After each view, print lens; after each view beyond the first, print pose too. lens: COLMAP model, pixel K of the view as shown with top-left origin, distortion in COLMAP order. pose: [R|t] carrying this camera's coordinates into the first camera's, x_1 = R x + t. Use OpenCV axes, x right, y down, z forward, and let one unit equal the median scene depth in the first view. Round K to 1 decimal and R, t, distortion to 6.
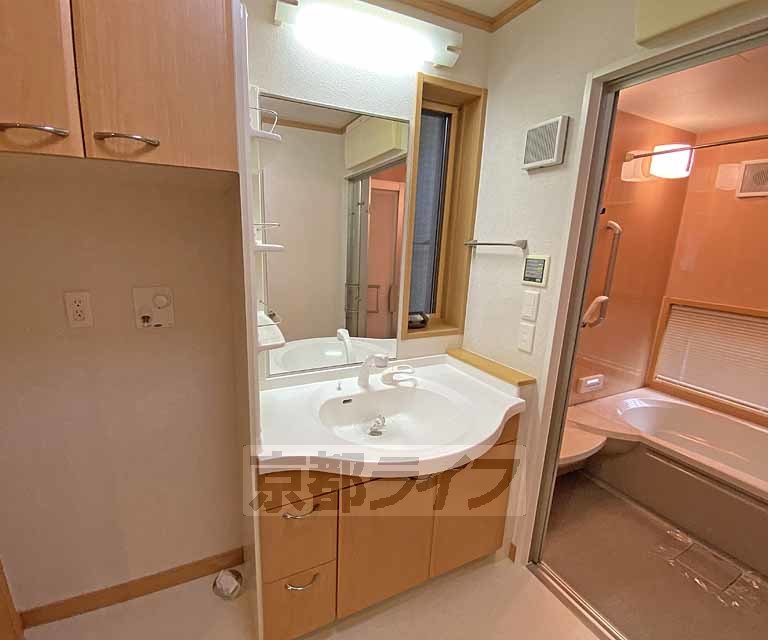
lens RADIAL K [[358.8, 0, 381.3], [0, 358.8, 322.3], [0, 0, 1]] dist [0.002454, -0.004838]
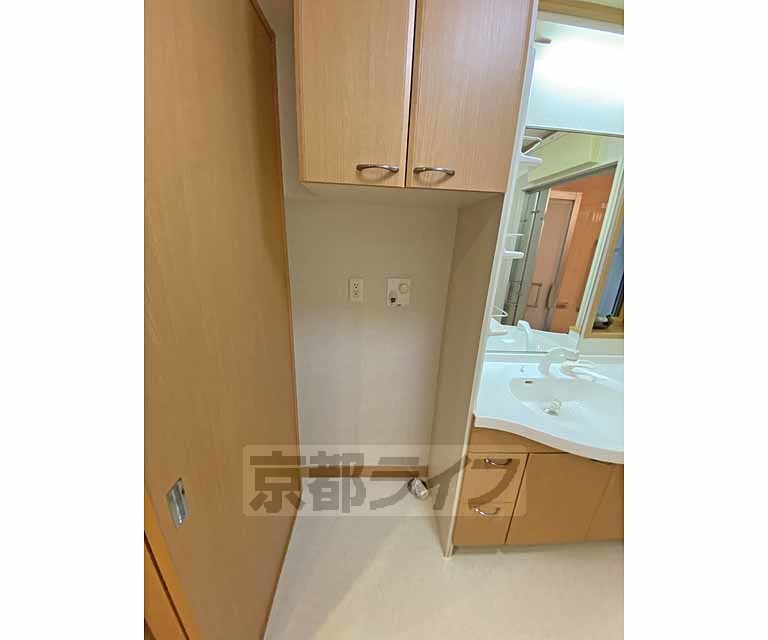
lens RADIAL K [[272.3, 0, 382.9], [0, 272.3, 323.7], [0, 0, 1]] dist [-0.008099, -0.000182]
pose [[0.927586, 0.129990, -0.350267, -0.251549], [-0.101435, 0.989928, 0.098757, -0.016250], [0.359577, -0.056076, 0.931429, -0.023245]]
